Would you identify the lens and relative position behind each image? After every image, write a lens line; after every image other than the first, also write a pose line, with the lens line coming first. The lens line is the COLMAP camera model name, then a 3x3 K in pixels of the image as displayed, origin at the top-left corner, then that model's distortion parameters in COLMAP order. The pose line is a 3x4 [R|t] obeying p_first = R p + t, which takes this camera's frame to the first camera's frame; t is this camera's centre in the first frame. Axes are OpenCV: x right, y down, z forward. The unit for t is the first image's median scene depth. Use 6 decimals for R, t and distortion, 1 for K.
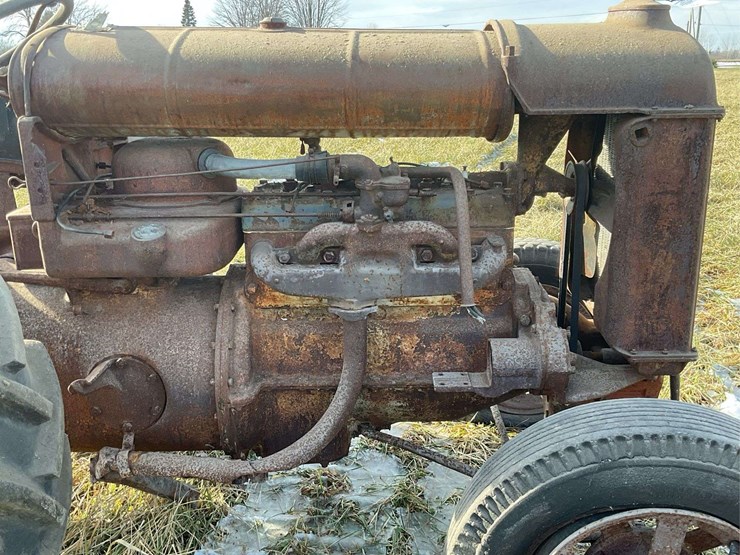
lens RADIAL K [[781.2, 0, 367.9], [0, 781.2, 279.0], [0, 0, 1]] dist [0.035842, 0.000000]
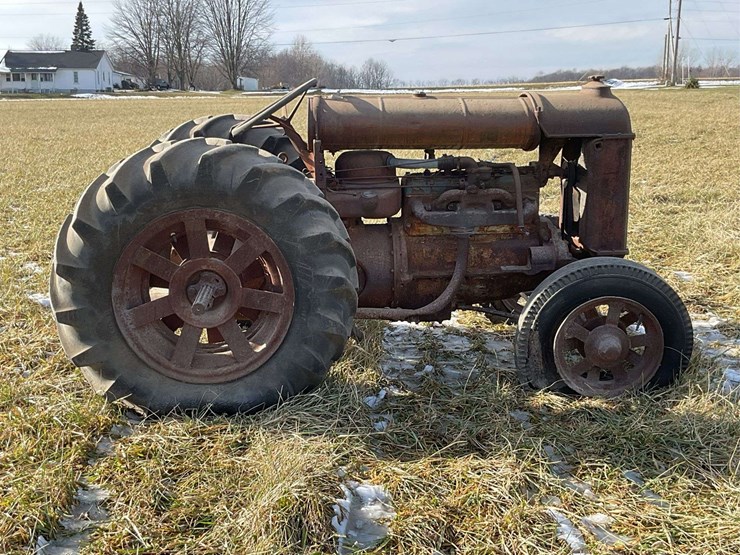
lens RADIAL K [[898.9, 0, 372.6], [0, 898.9, 277.3], [0, 0, 1]] dist [0.049608, 0.000000]
pose [[0.997739, -0.014339, 0.065664, -0.415649], [0.017962, 0.998329, -0.054925, 0.283761], [-0.064766, 0.055980, 0.996329, -1.333185]]
